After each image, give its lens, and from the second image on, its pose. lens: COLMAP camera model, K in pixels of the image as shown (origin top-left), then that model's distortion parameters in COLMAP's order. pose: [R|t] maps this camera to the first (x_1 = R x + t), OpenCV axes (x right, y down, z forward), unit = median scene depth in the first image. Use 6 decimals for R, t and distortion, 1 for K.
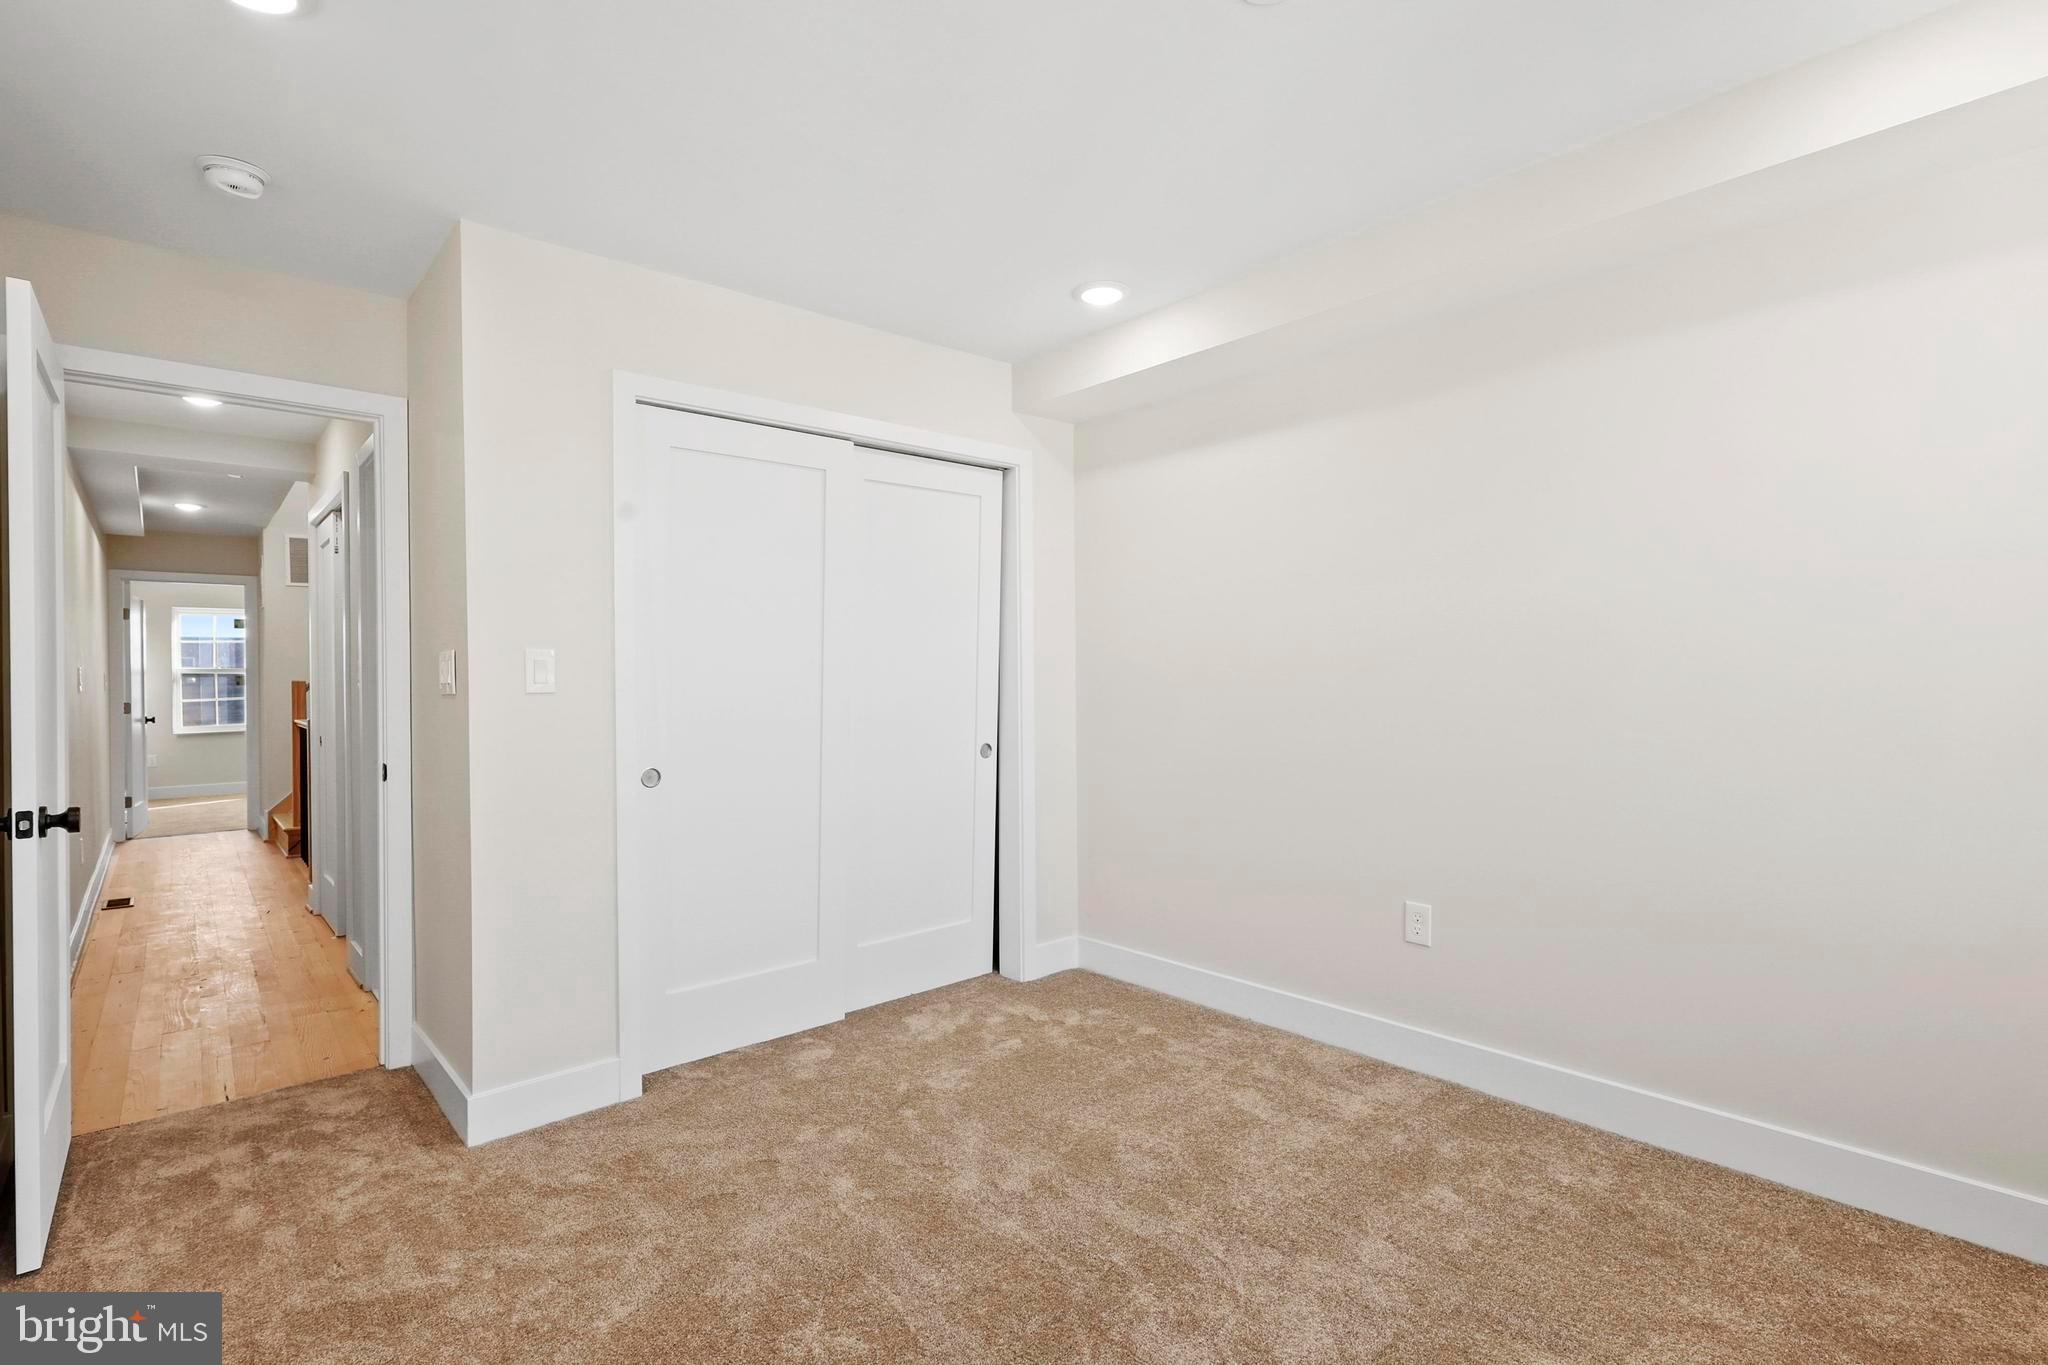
lens RADIAL K [[953.5, 0, 1024.2], [0, 953.5, 683.9], [0, 0, 1]] dist [0.005925, 0.000385]
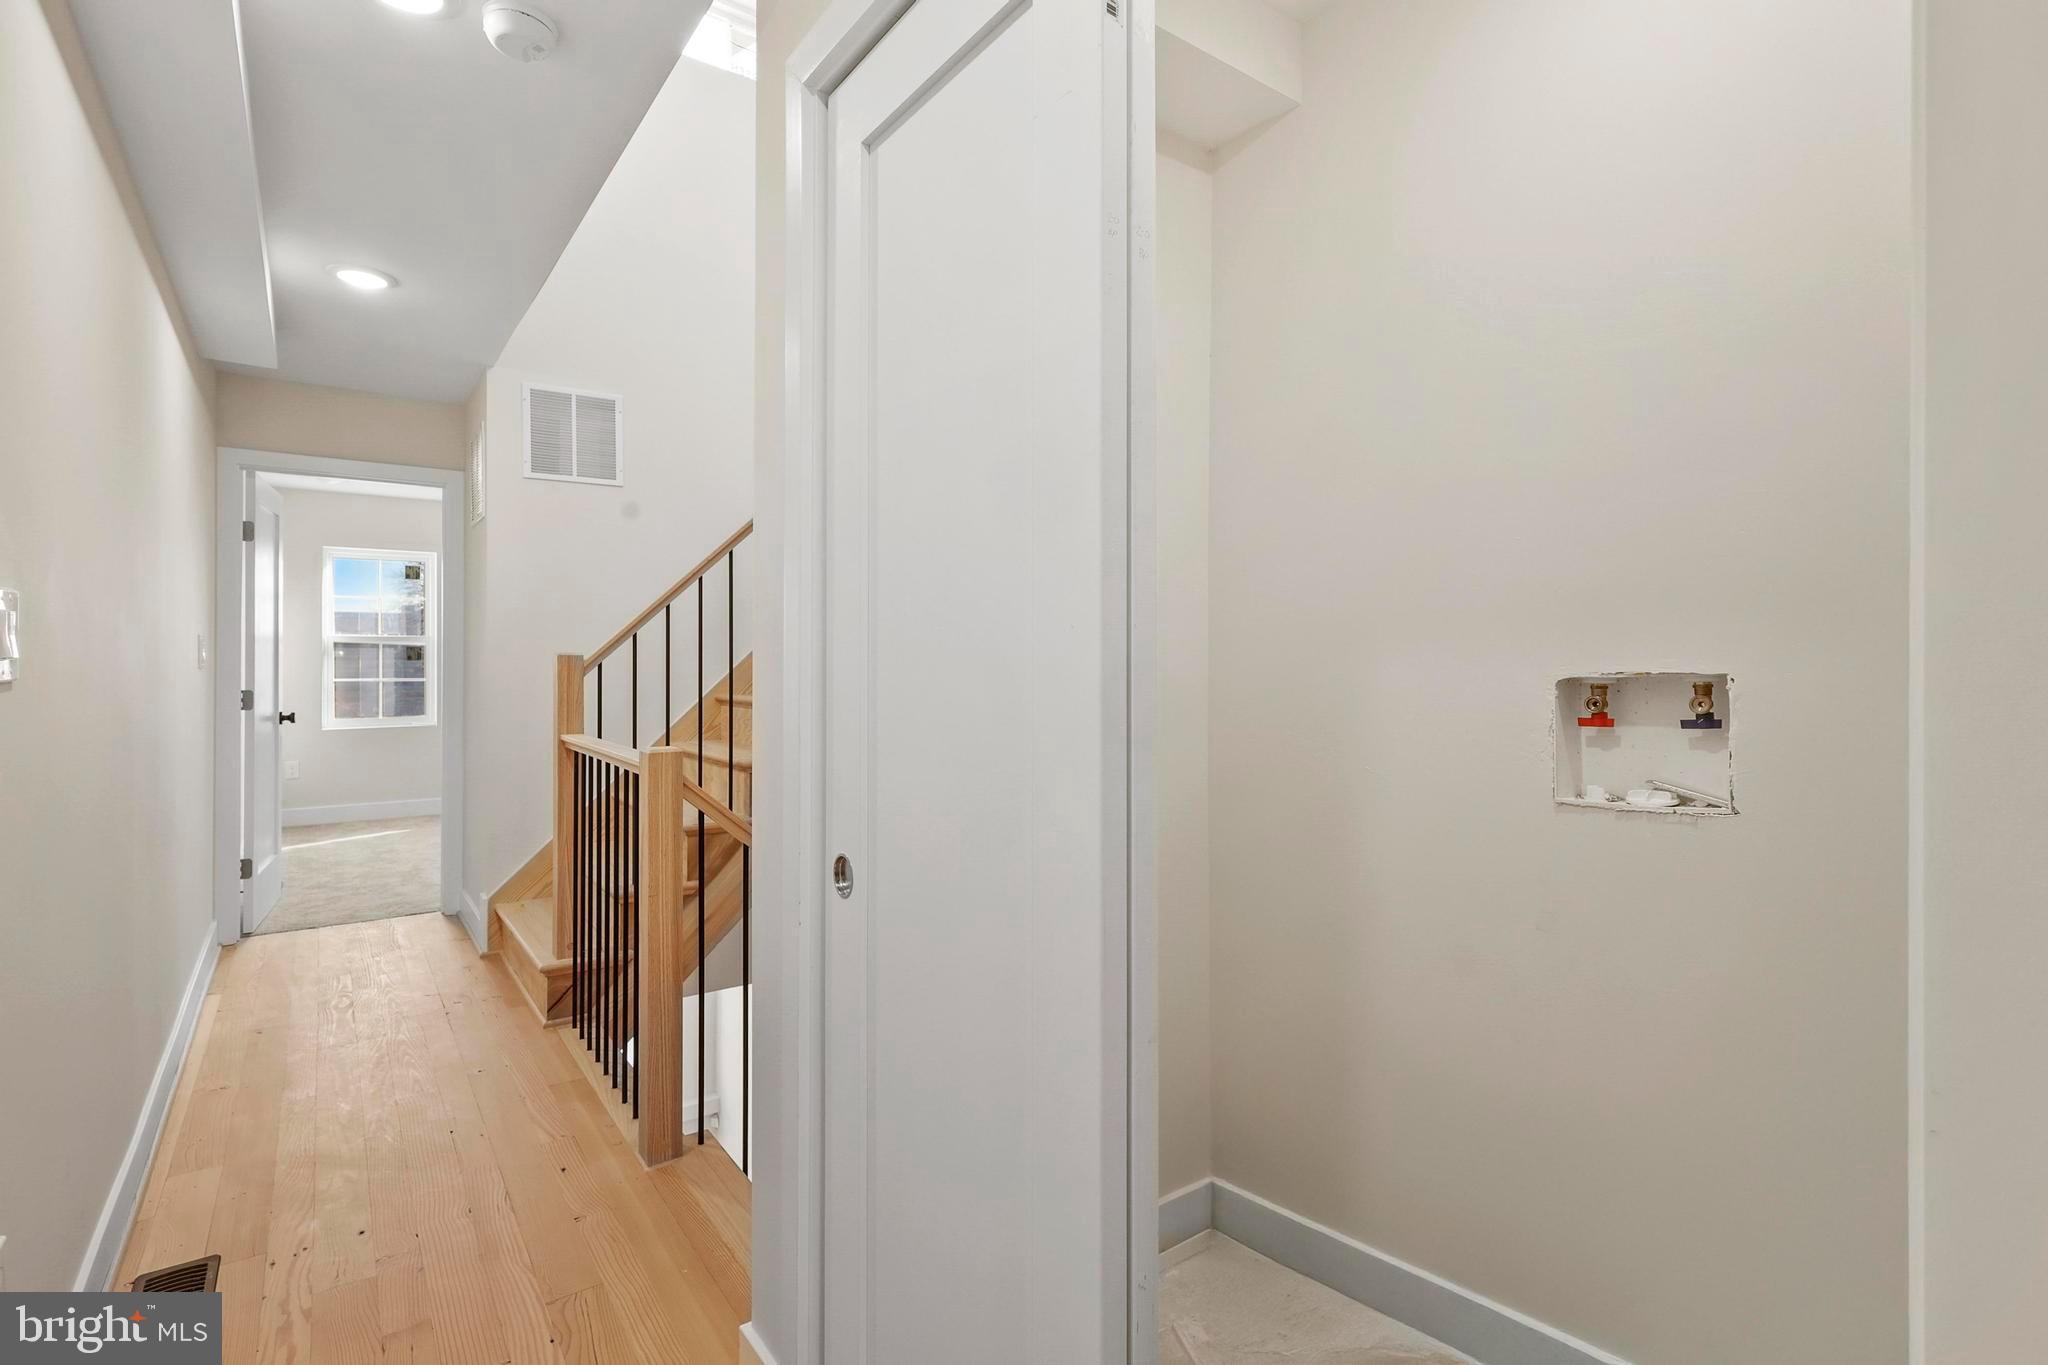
lens RADIAL K [[953.5, 0, 1042.7], [0, 953.5, 665.9], [0, 0, 1]] dist [0.005925, 0.000385]
pose [[0.996906, 0.014434, -0.077261, -0.391774], [-0.014576, 0.999893, -0.001270, -0.000680], [0.077234, 0.002392, 0.997010, 0.436142]]
